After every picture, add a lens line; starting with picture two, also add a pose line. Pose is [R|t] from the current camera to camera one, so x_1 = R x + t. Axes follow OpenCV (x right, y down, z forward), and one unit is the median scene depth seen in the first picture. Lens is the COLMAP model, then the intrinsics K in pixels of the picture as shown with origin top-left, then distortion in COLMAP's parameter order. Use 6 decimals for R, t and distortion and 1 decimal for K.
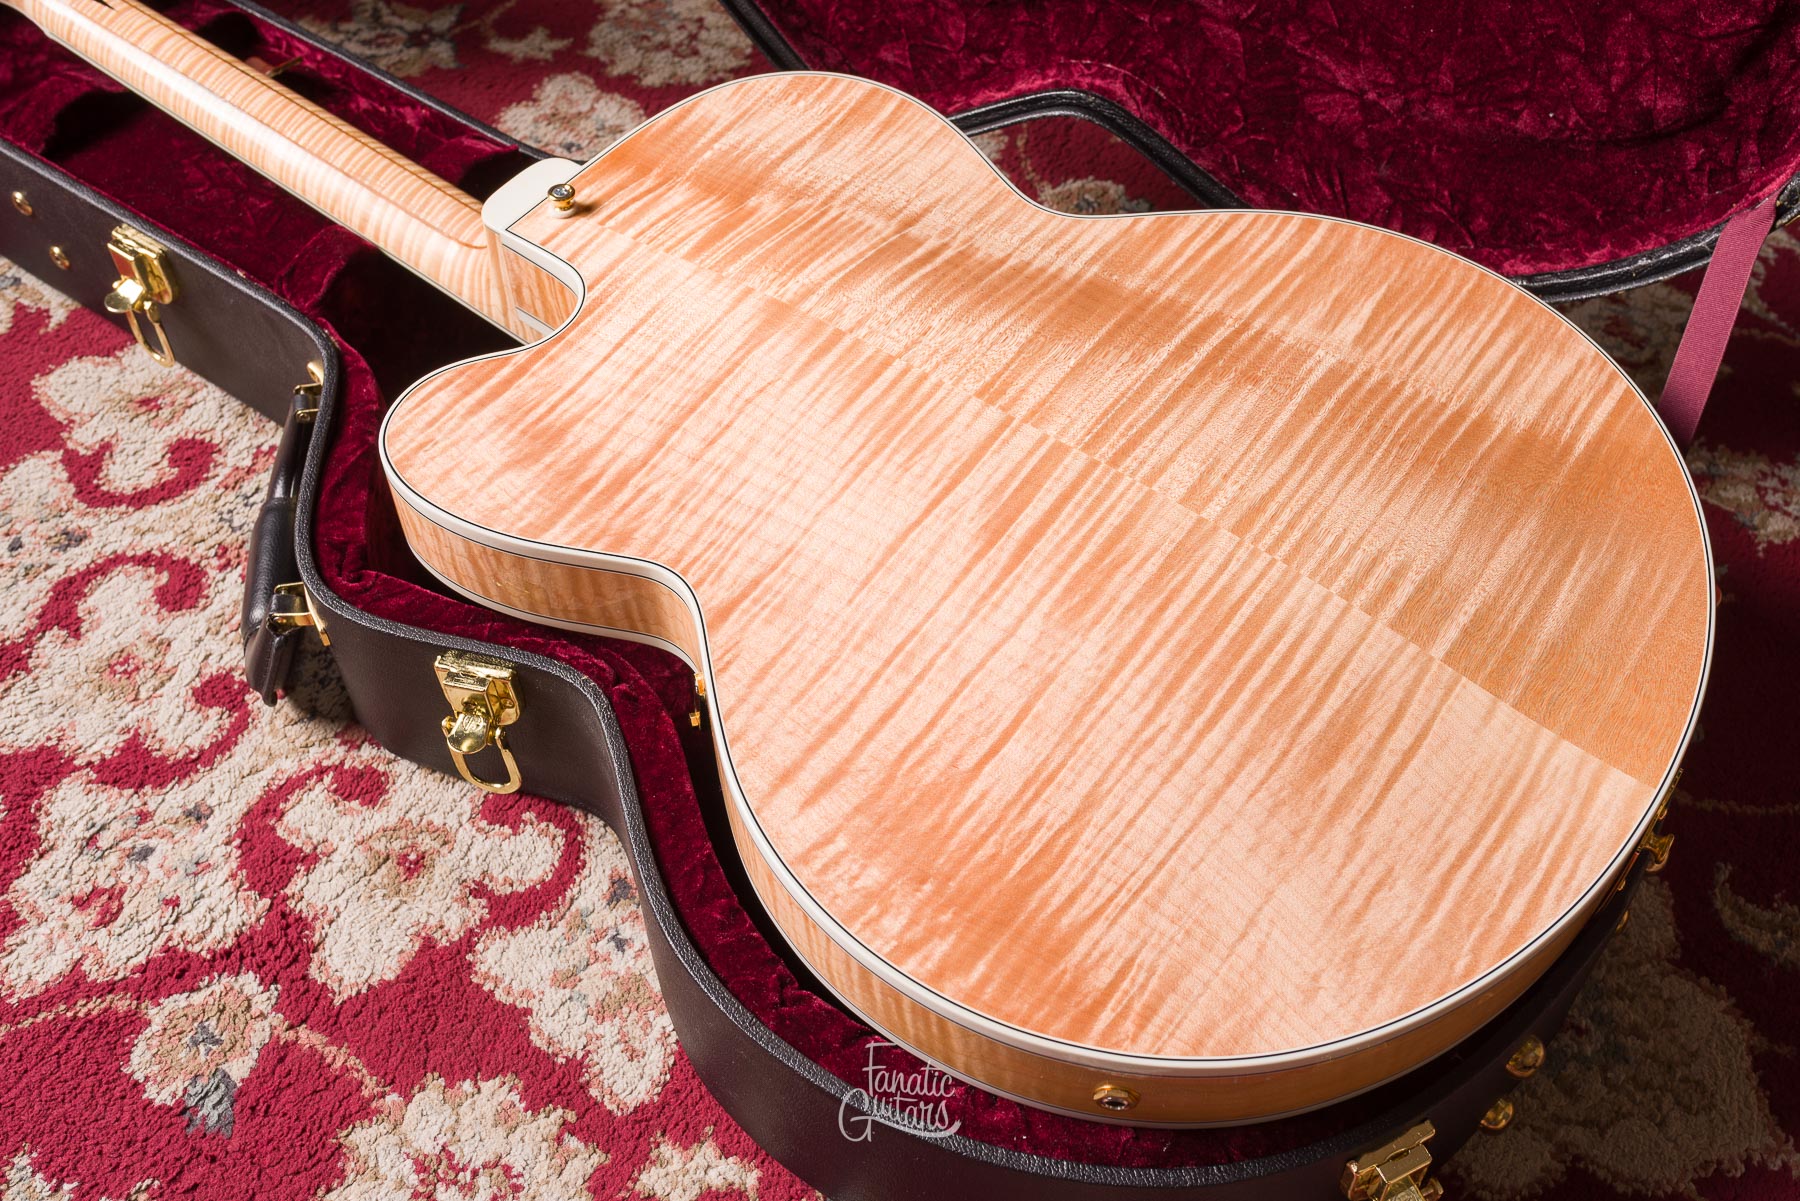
lens RADIAL K [[1873.7, 0, 972.9], [0, 1873.7, 601.1], [0, 0, 1]] dist [0.004755, -0.007167]
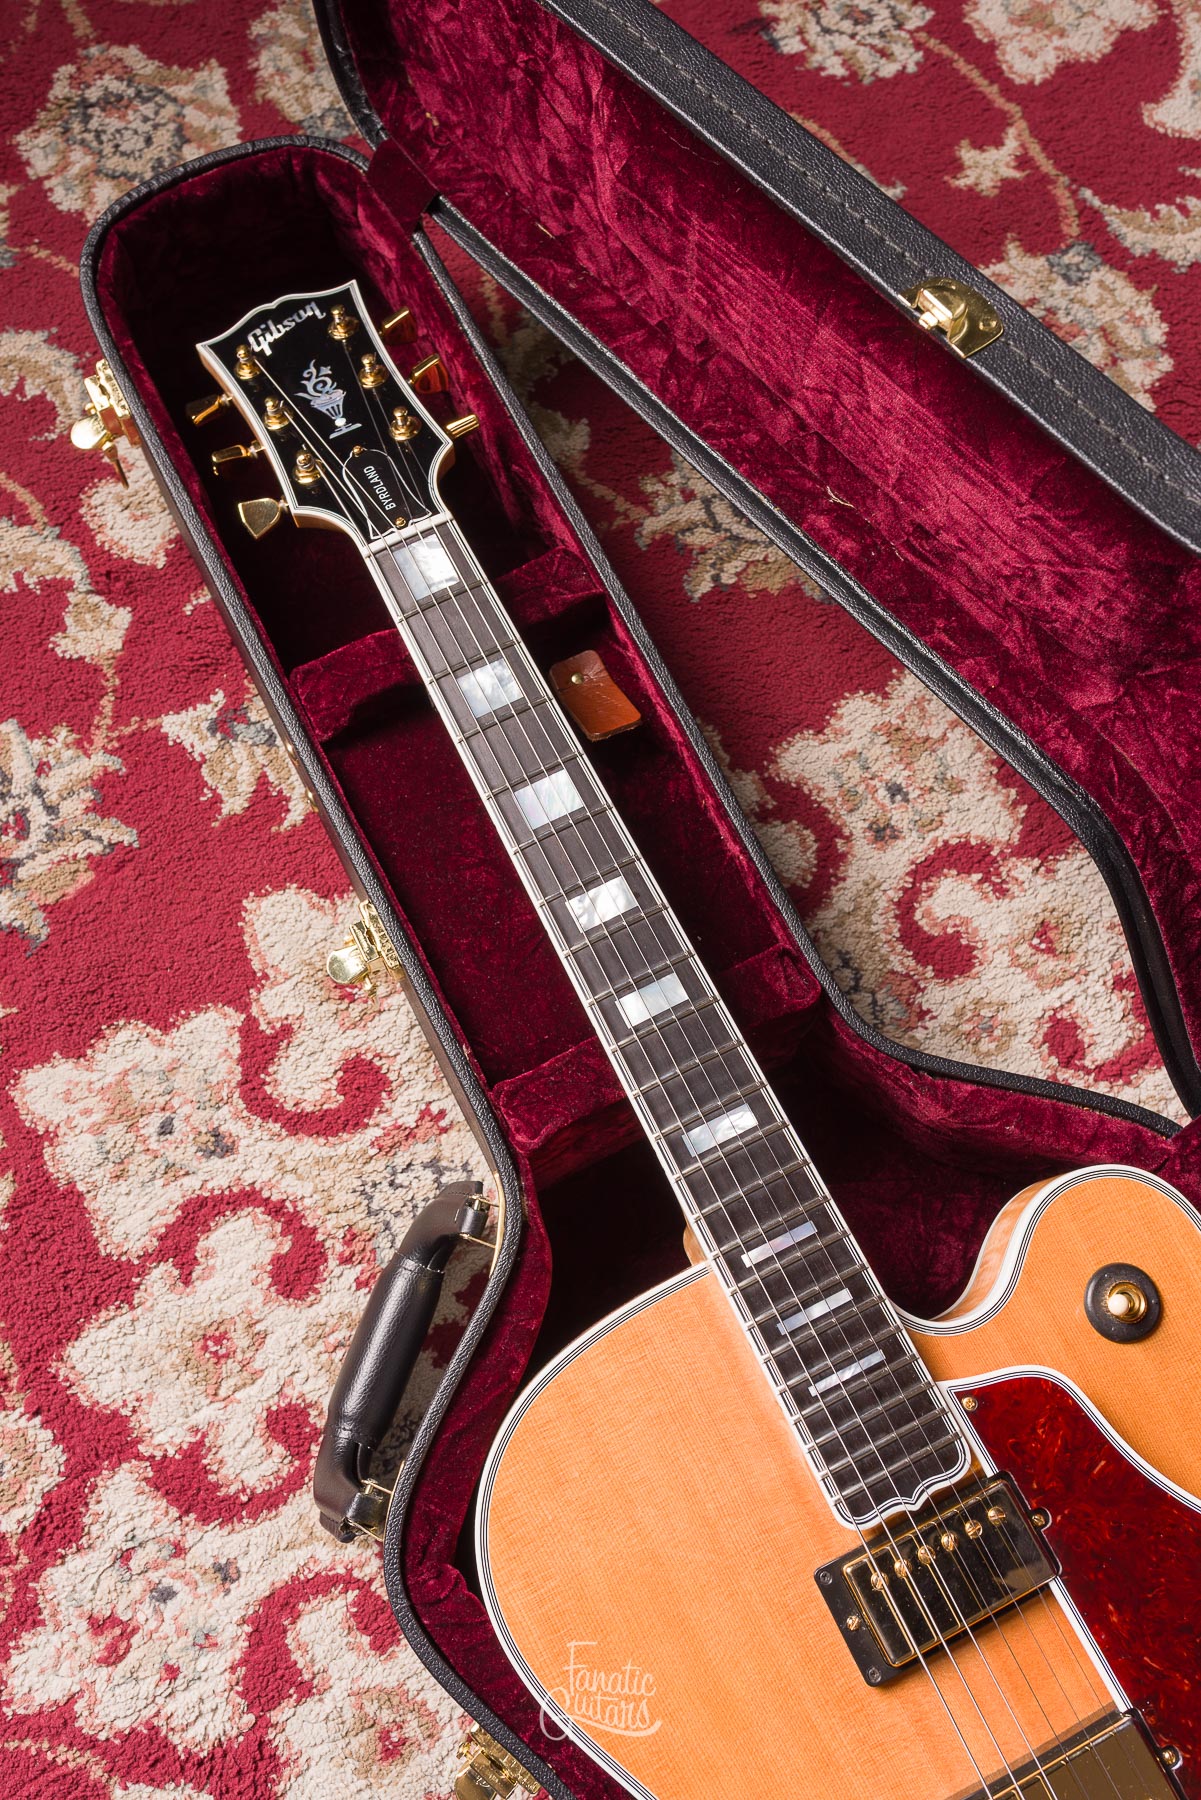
lens RADIAL K [[1729.5, 0, 604.1], [0, 1729.5, 905.3], [0, 0, 1]] dist [0.001789, -0.003366]
pose [[0.878502, 0.461650, -0.122932, -0.282872], [-0.382277, 0.833621, 0.398674, -0.615096], [0.286527, -0.303241, 0.908816, 0.324717]]
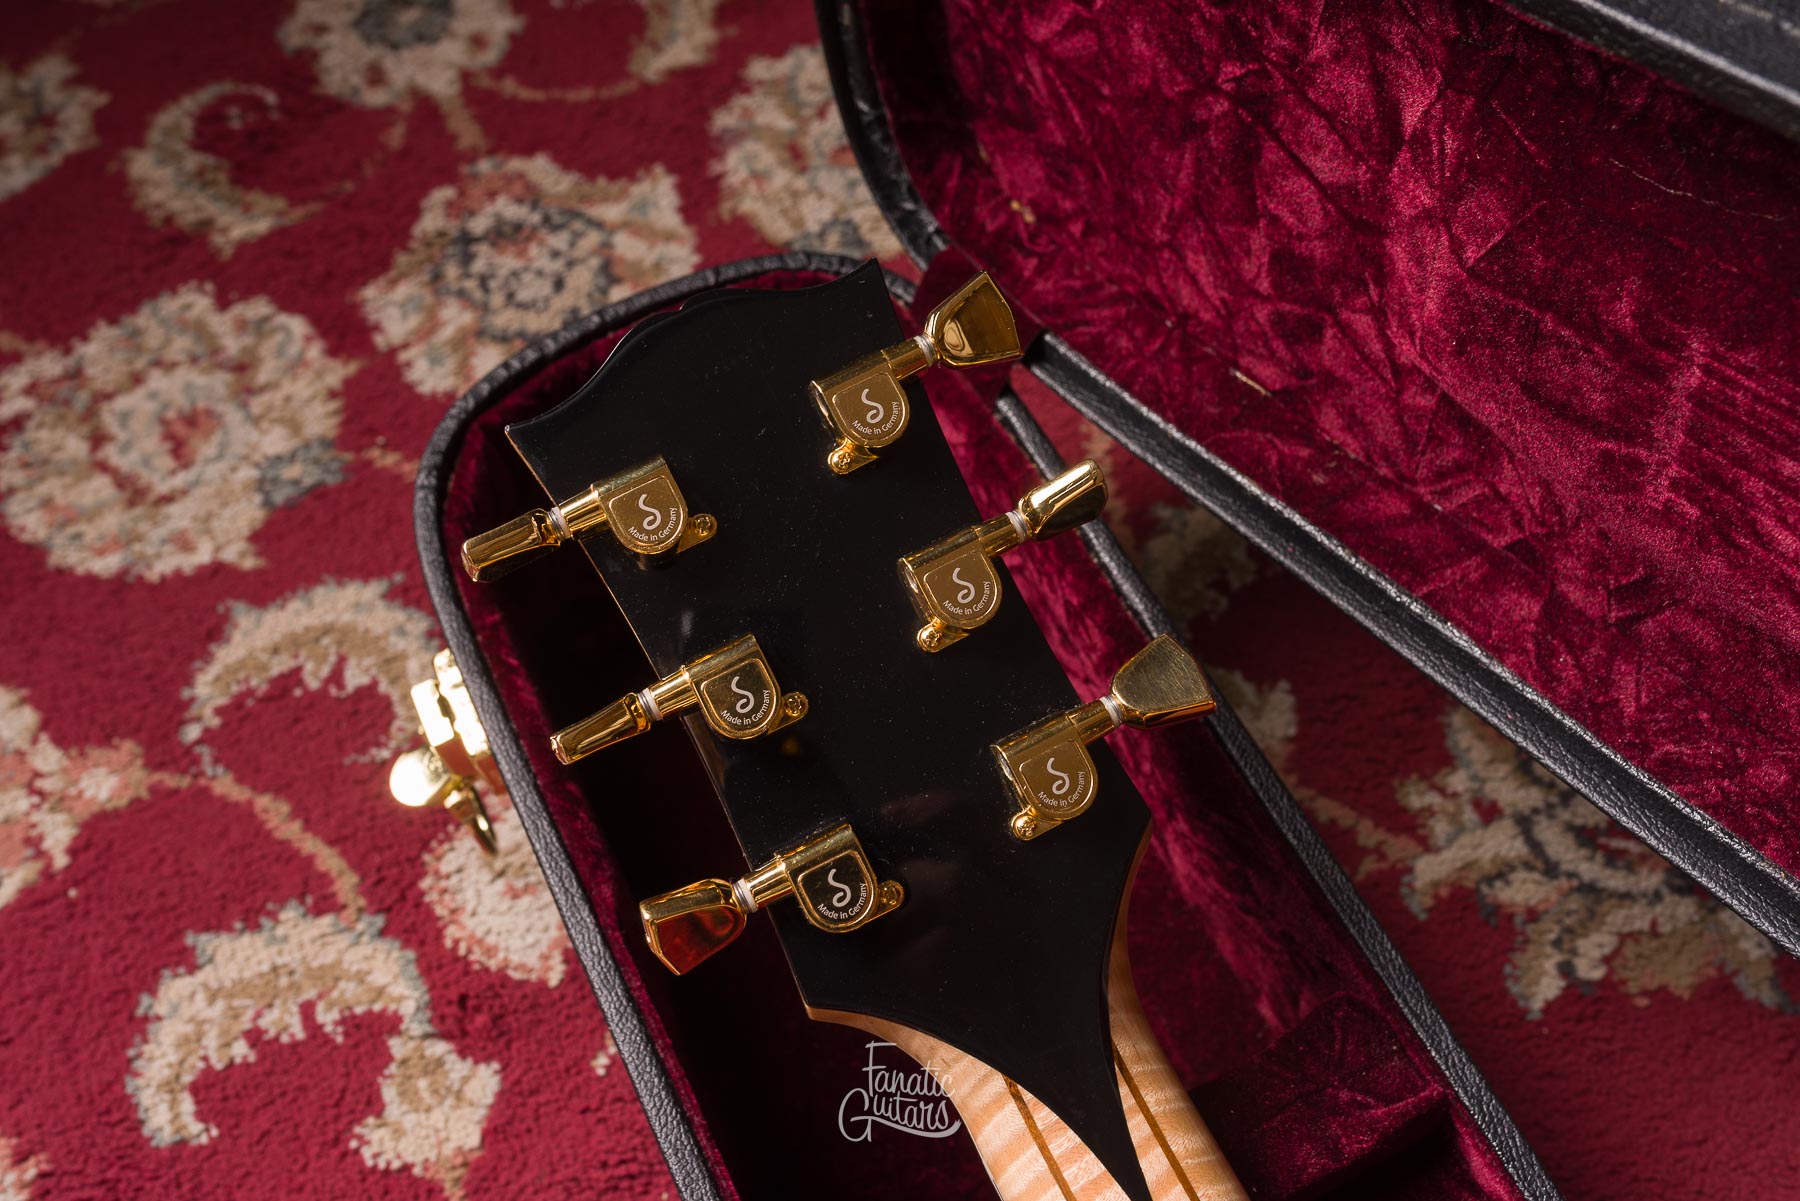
lens RADIAL K [[1784.2, 0, 900.0], [0, 1784.2, 605.7], [0, 0, 1]] dist [0.006870, -0.012539]
pose [[0.872802, 0.377518, -0.309350, -0.502810], [-0.319800, 0.921147, 0.221846, -0.555438], [0.368708, -0.094697, 0.924709, 0.760980]]
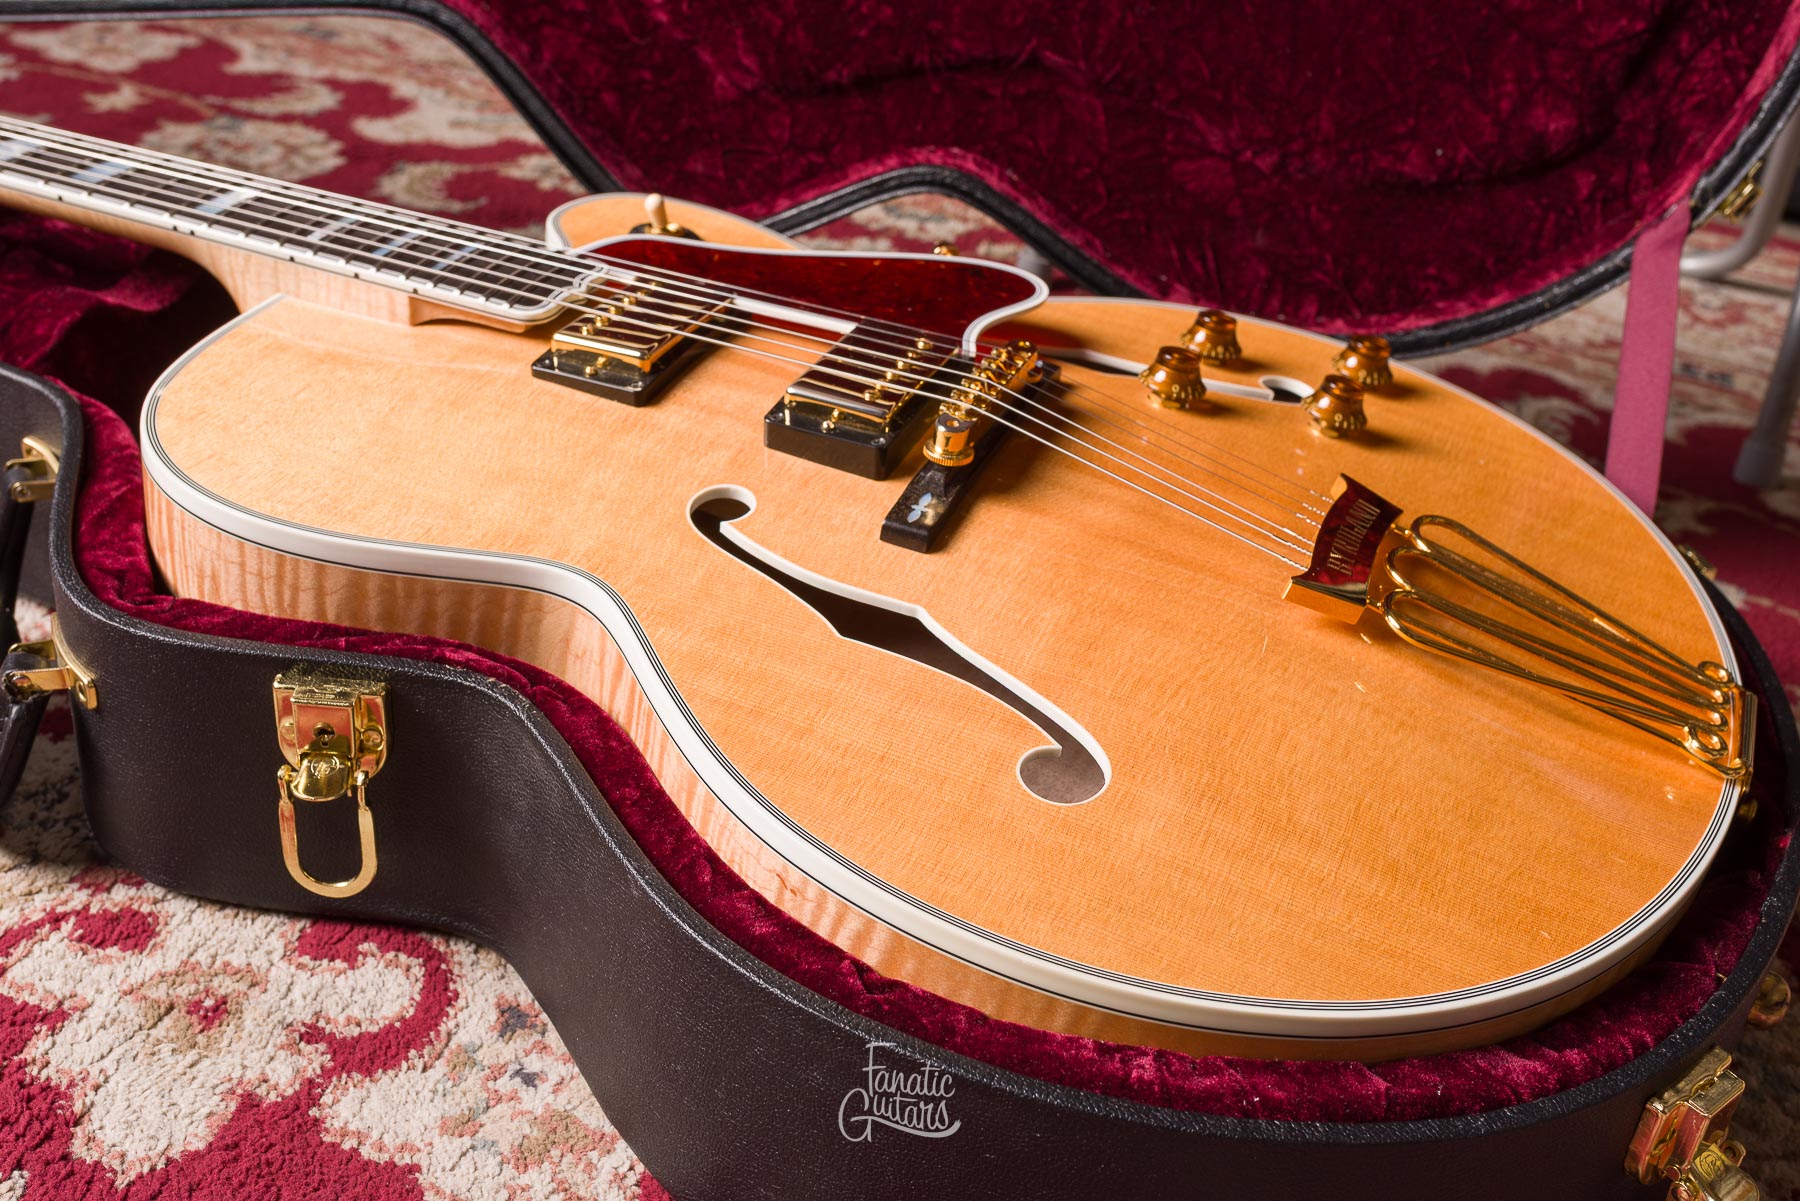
lens RADIAL K [[1932.5, 0, 909.4], [0, 1932.5, 635.3], [0, 0, 1]] dist [0.003193, -0.004107]
pose [[0.970750, -0.039236, 0.236863, -0.202727], [0.109955, 0.949669, -0.293325, 0.239910], [-0.213433, 0.310789, 0.926205, 0.216675]]
